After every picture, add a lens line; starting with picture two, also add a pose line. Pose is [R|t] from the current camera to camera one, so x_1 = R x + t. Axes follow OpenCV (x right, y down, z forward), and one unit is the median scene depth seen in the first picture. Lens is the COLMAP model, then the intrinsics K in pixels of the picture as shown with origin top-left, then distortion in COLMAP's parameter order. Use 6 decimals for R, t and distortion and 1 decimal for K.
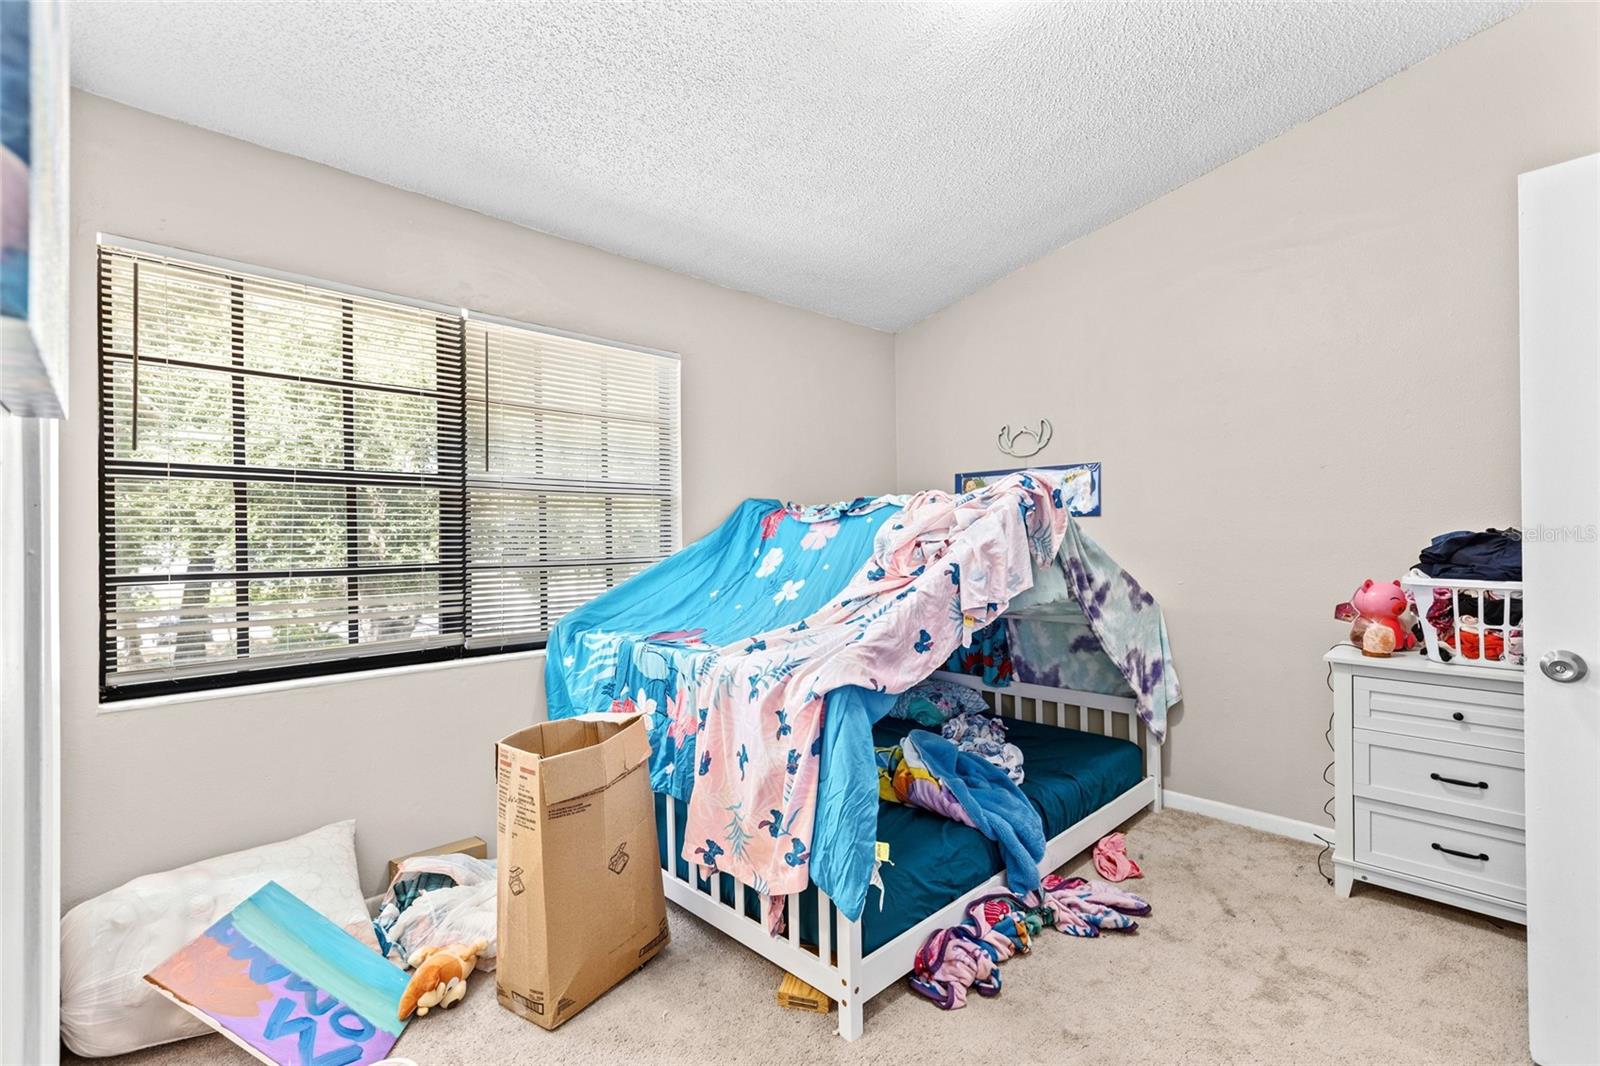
lens RADIAL K [[710.8, 0, 813.1], [0, 710.8, 531.6], [0, 0, 1]] dist [0.000006, -0.000180]
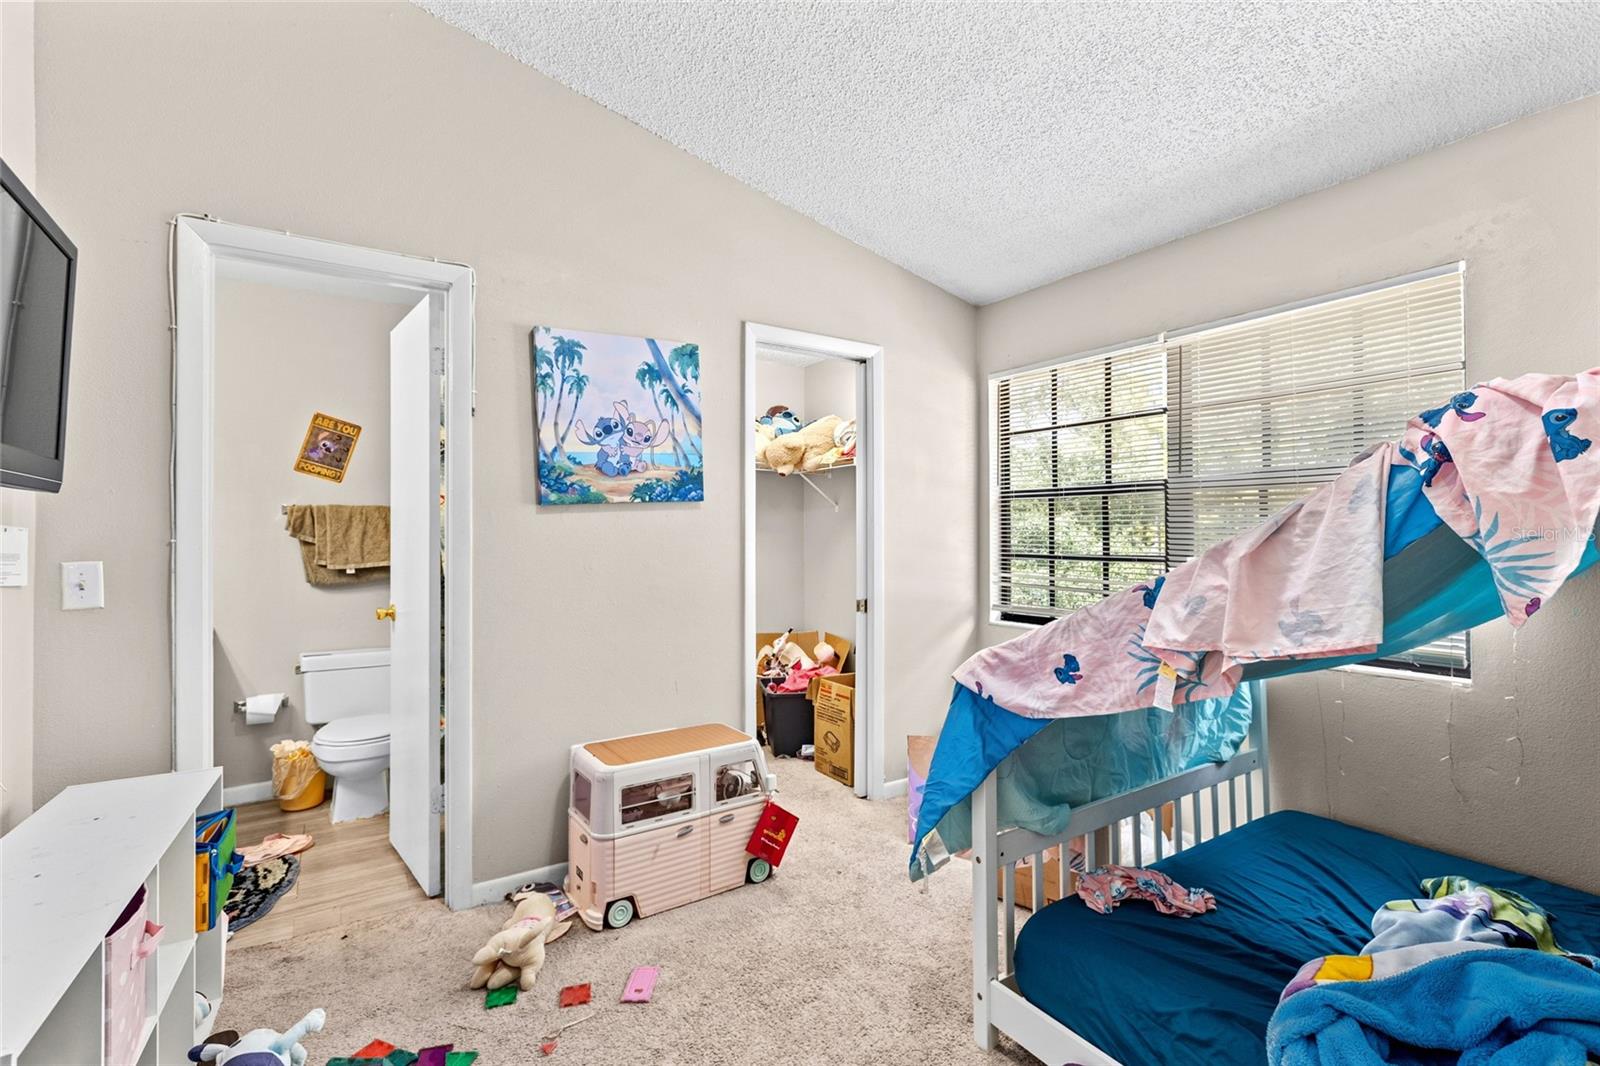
lens RADIAL K [[710.8, 0, 813.1], [0, 710.8, 531.6], [0, 0, 1]] dist [0.000006, -0.000180]
pose [[-0.176440, 0.002067, -0.984309, 0.941464], [0.007487, 0.999972, 0.000758, -0.000270], [0.984283, -0.007236, -0.176450, 0.832939]]
